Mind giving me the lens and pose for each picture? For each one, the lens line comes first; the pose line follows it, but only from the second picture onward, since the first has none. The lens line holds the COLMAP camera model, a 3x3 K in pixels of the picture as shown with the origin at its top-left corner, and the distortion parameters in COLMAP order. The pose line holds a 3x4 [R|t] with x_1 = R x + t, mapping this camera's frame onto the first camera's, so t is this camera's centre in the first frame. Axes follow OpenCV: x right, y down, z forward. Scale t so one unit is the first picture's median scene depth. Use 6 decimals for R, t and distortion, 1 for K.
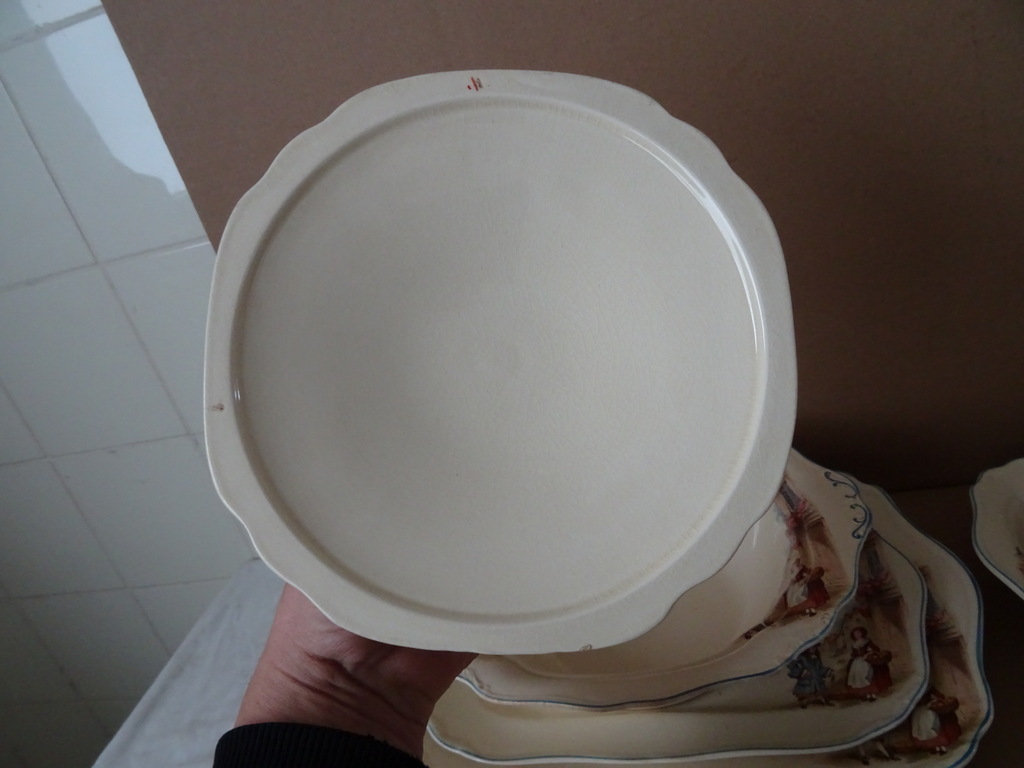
lens RADIAL K [[727.3, 0, 512.0], [0, 727.3, 384.0], [0, 0, 1]] dist [0.000733, -0.006982]
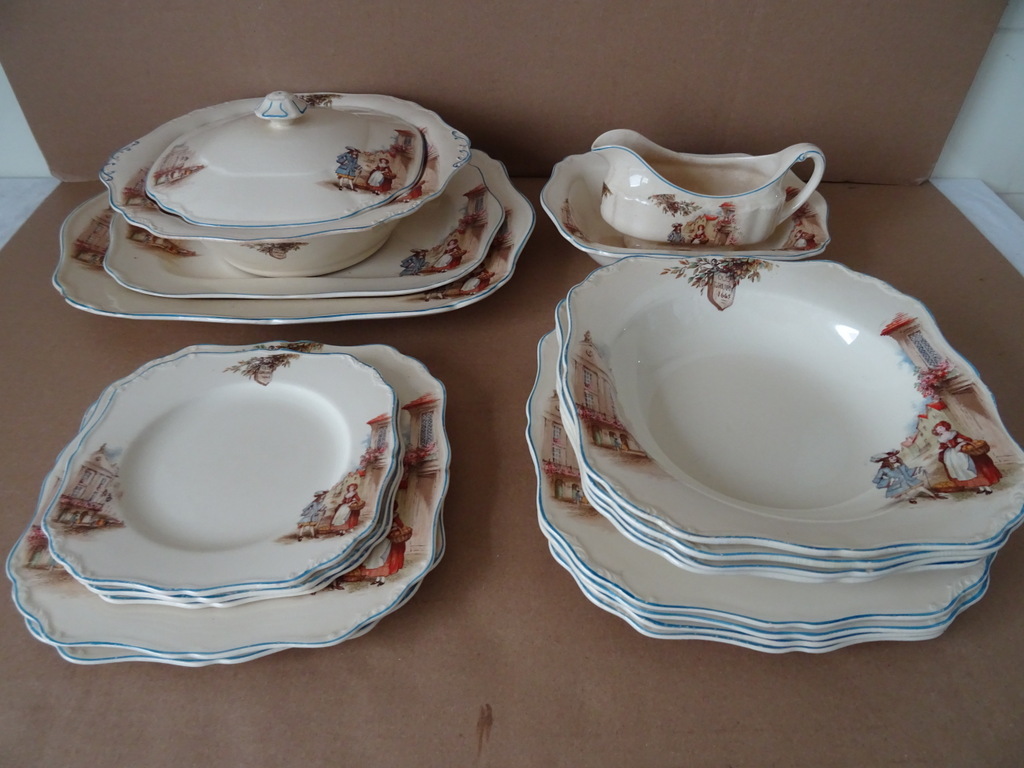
lens RADIAL K [[727.3, 0, 512.0], [0, 727.3, 384.0], [0, 0, 1]] dist [0.000733, -0.006982]
pose [[0.942552, 0.062576, 0.328146, 0.146570], [-0.156670, 0.950375, 0.268779, 0.221829], [-0.295043, -0.304749, 0.905581, -0.449501]]
